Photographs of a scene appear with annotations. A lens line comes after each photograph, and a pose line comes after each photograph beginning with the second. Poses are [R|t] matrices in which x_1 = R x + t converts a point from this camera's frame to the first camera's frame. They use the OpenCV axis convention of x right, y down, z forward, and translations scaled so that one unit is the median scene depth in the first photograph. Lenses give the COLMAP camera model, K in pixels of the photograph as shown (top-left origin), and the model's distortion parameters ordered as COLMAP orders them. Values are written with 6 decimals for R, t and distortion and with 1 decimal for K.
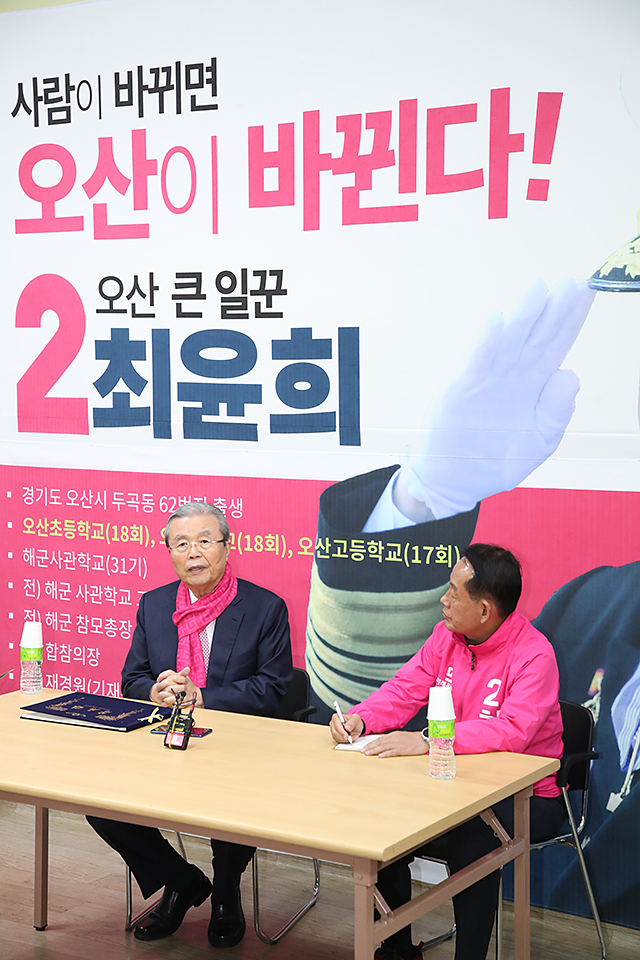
lens RADIAL K [[1525.6, 0, 309.7], [0, 1525.6, 478.8], [0, 0, 1]] dist [0.247941, 0.000000]
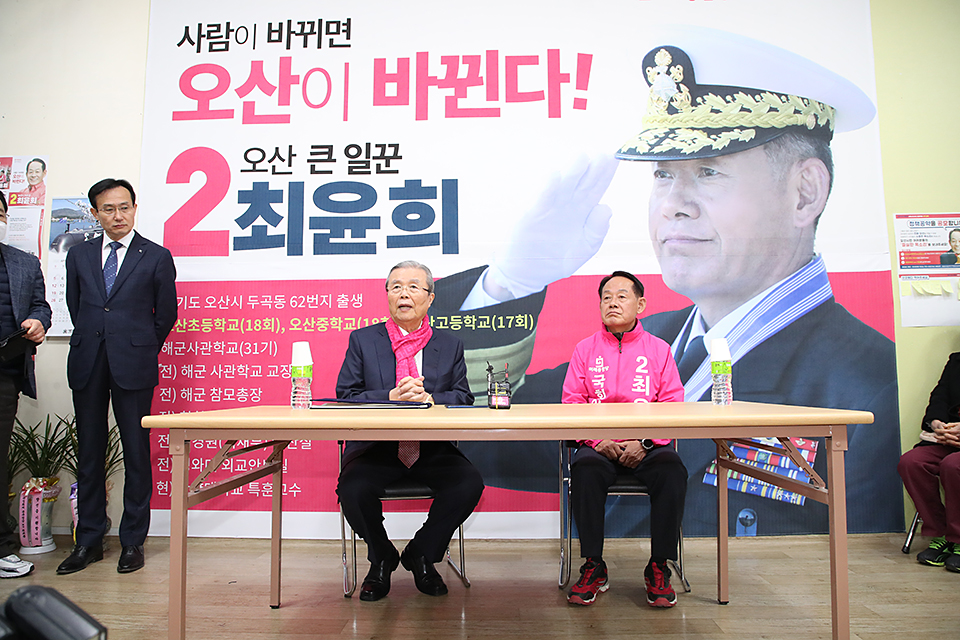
lens RADIAL K [[638.8, 0, 476.3], [0, 638.8, 319.3], [0, 0, 1]] dist [-0.074510, 0.028054]
pose [[0.853216, 0.049455, 0.519208, -0.267150], [0.037770, 0.987022, -0.156081, 0.136567], [-0.520189, 0.152781, 0.840275, 0.441624]]
